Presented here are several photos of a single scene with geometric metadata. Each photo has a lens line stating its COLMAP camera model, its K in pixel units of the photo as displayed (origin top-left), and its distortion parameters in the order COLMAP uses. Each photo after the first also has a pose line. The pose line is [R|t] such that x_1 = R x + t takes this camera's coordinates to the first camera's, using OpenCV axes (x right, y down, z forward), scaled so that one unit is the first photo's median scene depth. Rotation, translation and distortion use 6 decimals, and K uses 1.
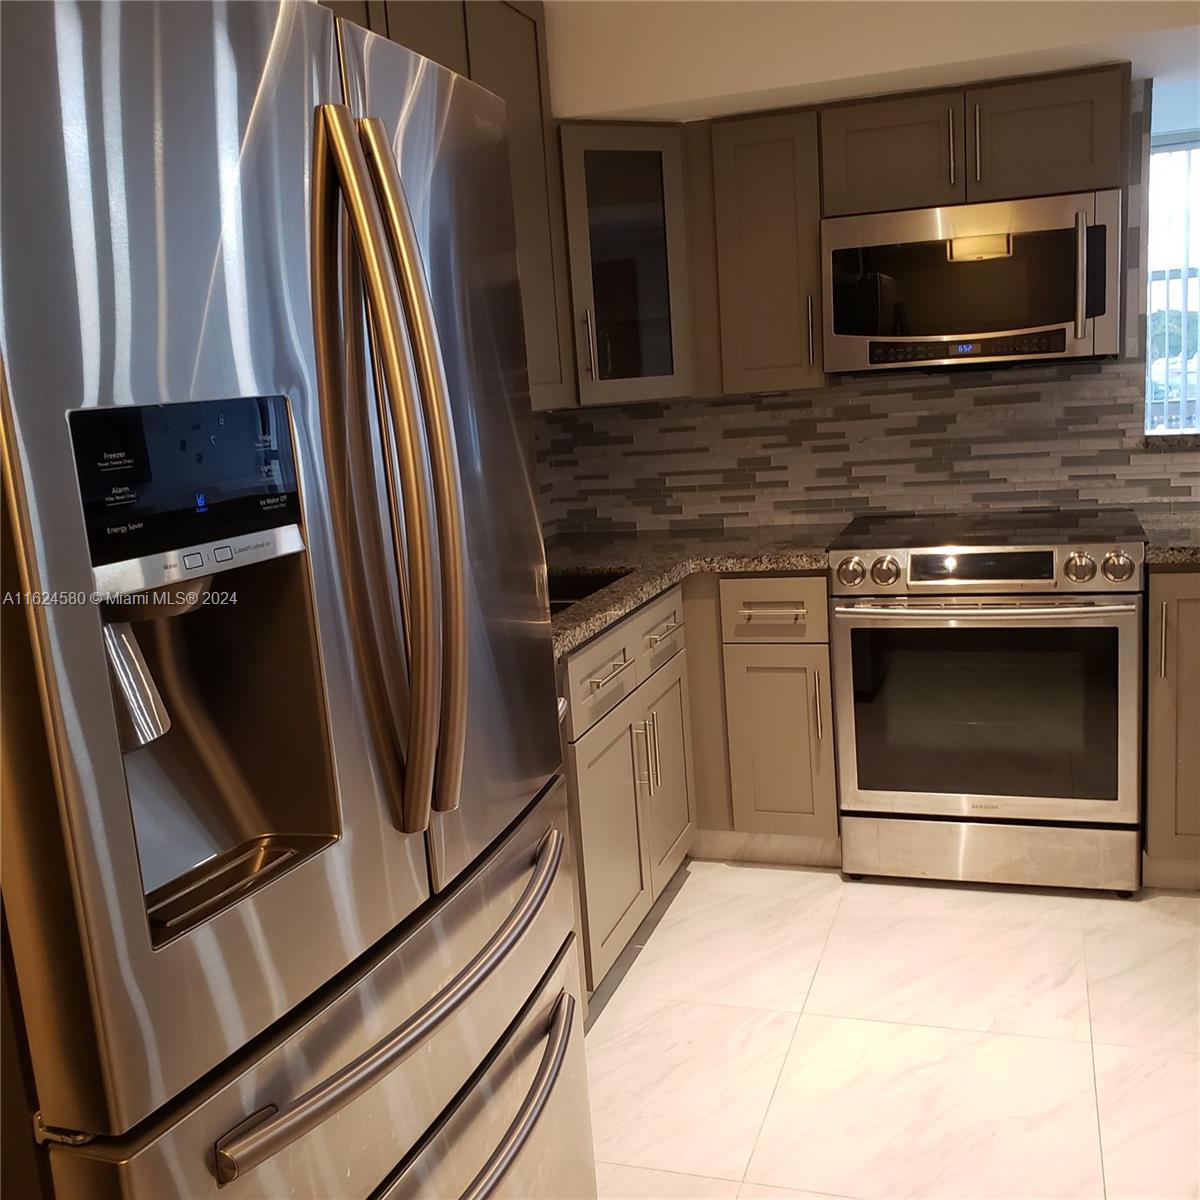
lens RADIAL K [[1267.2, 0, 625.2], [0, 1267.2, 576.7], [0, 0, 1]] dist [0.053892, -0.038873]
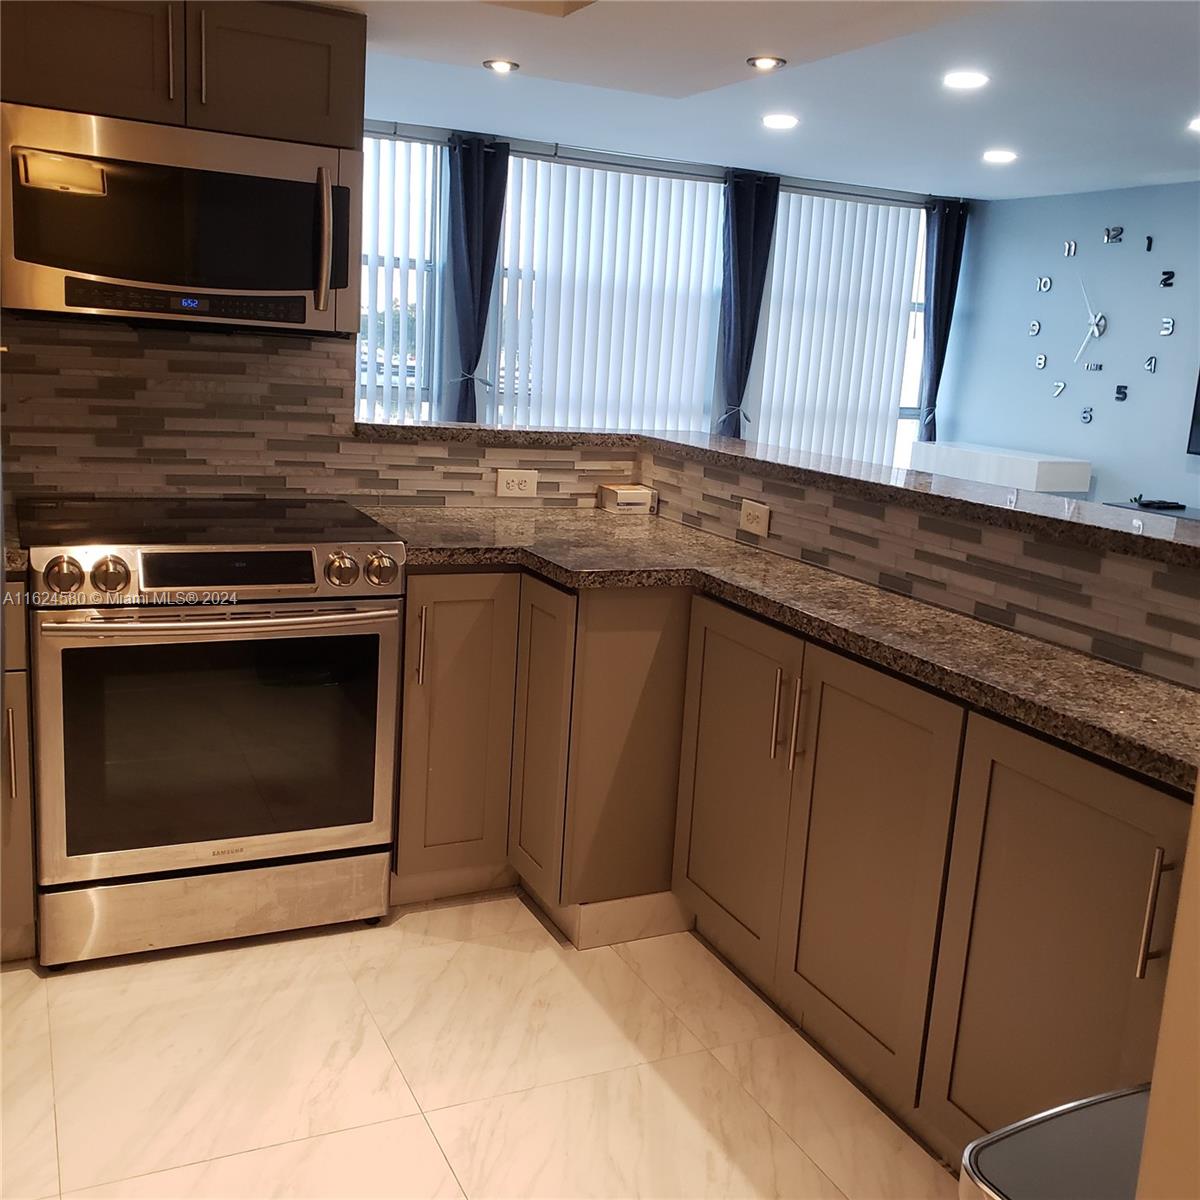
lens RADIAL K [[1267.2, 0, 625.2], [0, 1267.2, 576.7], [0, 0, 1]] dist [0.053892, -0.038873]
pose [[0.721958, -0.012757, 0.691820, -0.098709], [-0.004850, 0.999712, 0.023496, -0.020458], [-0.691920, -0.020318, 0.721688, 0.186799]]
